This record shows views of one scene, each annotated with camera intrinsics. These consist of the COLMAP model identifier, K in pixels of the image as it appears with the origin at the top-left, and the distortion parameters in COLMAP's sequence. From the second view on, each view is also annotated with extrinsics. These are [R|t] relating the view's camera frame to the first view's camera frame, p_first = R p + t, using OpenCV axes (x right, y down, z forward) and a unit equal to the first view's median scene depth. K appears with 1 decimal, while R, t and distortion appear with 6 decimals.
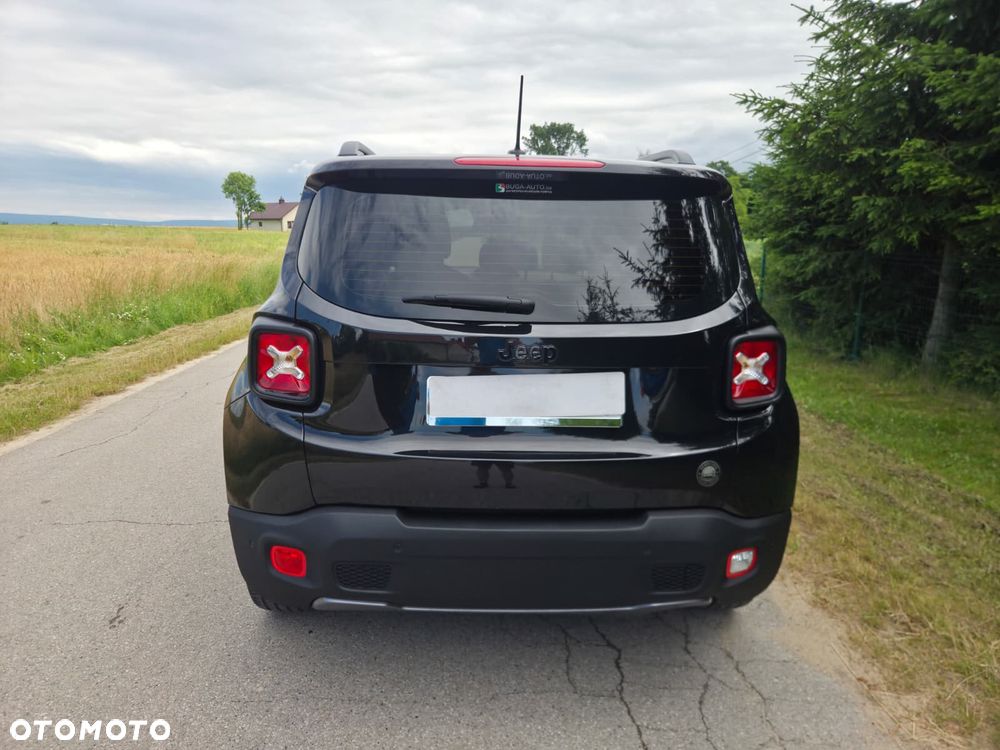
lens RADIAL K [[681.2, 0, 503.8], [0, 681.2, 357.6], [0, 0, 1]] dist [0.061617, -0.051097]
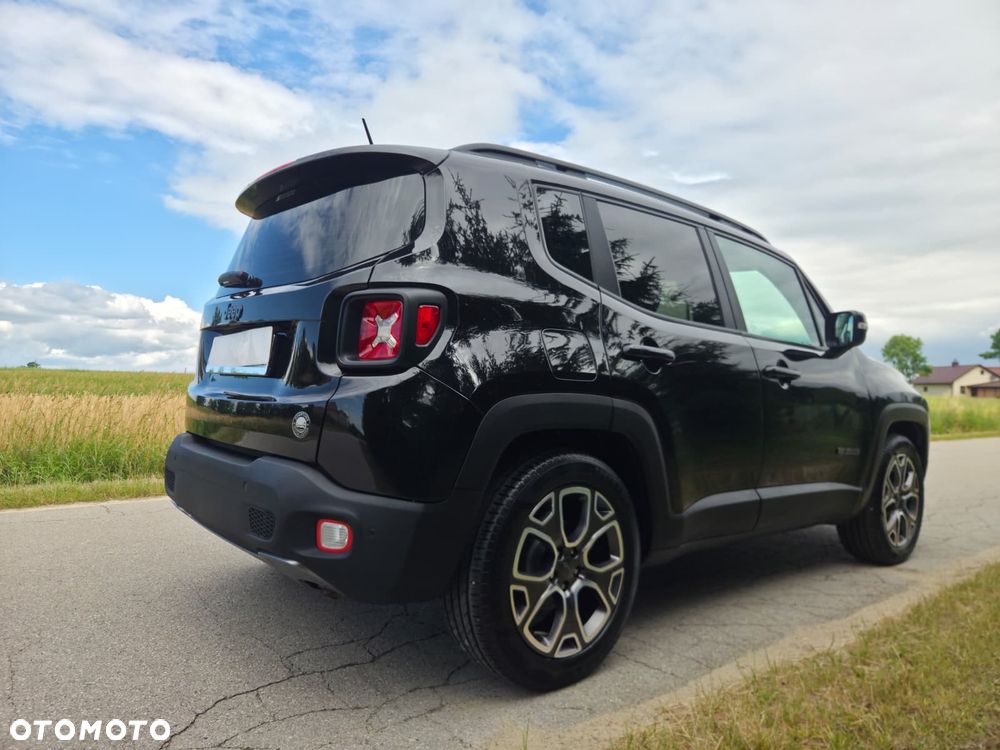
lens RADIAL K [[681.2, 0, 488.2], [0, 681.2, 357.3], [0, 0, 1]] dist [0.061617, -0.051097]
pose [[0.605432, -0.028644, -0.795382, 1.102876], [-0.162898, 0.973737, -0.159062, 0.165663], [0.779049, 0.225867, 0.584865, 0.538977]]
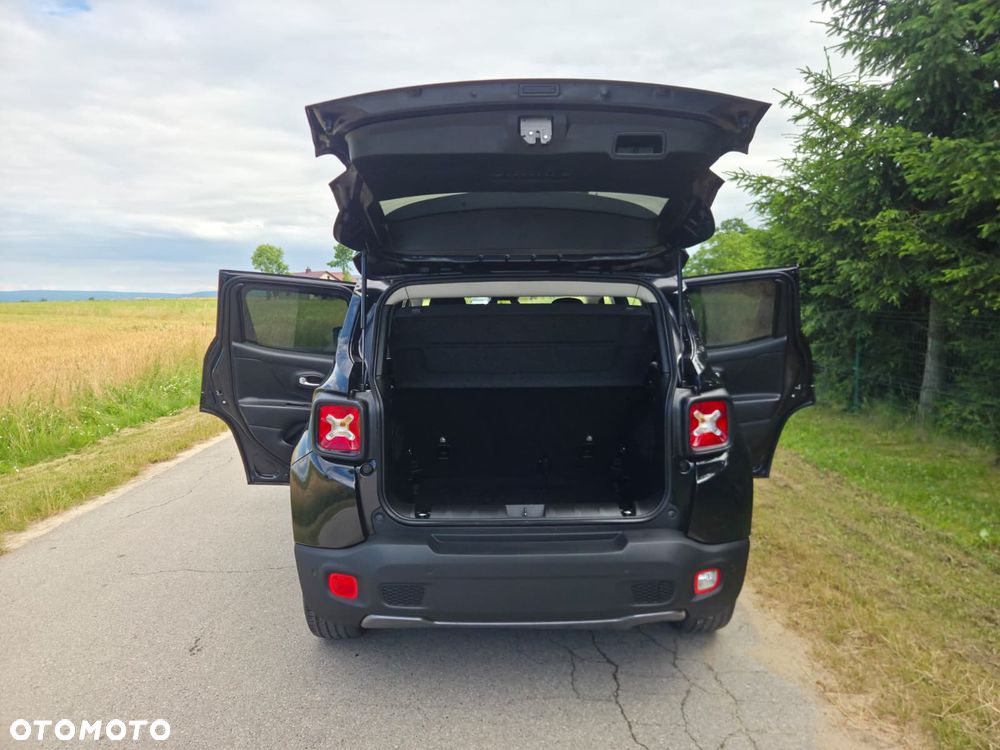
lens RADIAL K [[681.2, 0, 507.4], [0, 681.2, 353.1], [0, 0, 1]] dist [0.061617, -0.051097]
pose [[0.999215, -0.028590, -0.027416, 0.030347], [0.025911, 0.995278, -0.093541, -0.003354], [0.029961, 0.092757, 0.995238, -0.256007]]
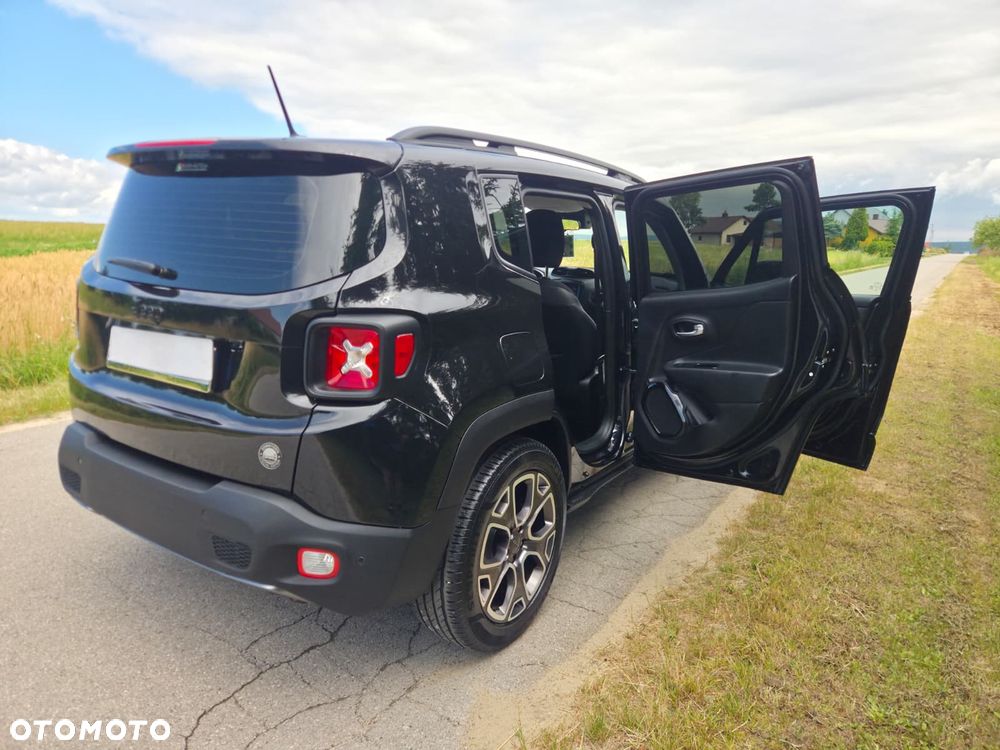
lens RADIAL K [[681.2, 0, 491.5], [0, 681.2, 356.4], [0, 0, 1]] dist [0.061617, -0.051097]
pose [[0.798801, 0.111584, -0.591156, 0.966992], [-0.124715, 0.992016, 0.018728, -0.022208], [0.588526, 0.058765, 0.806340, 0.354200]]
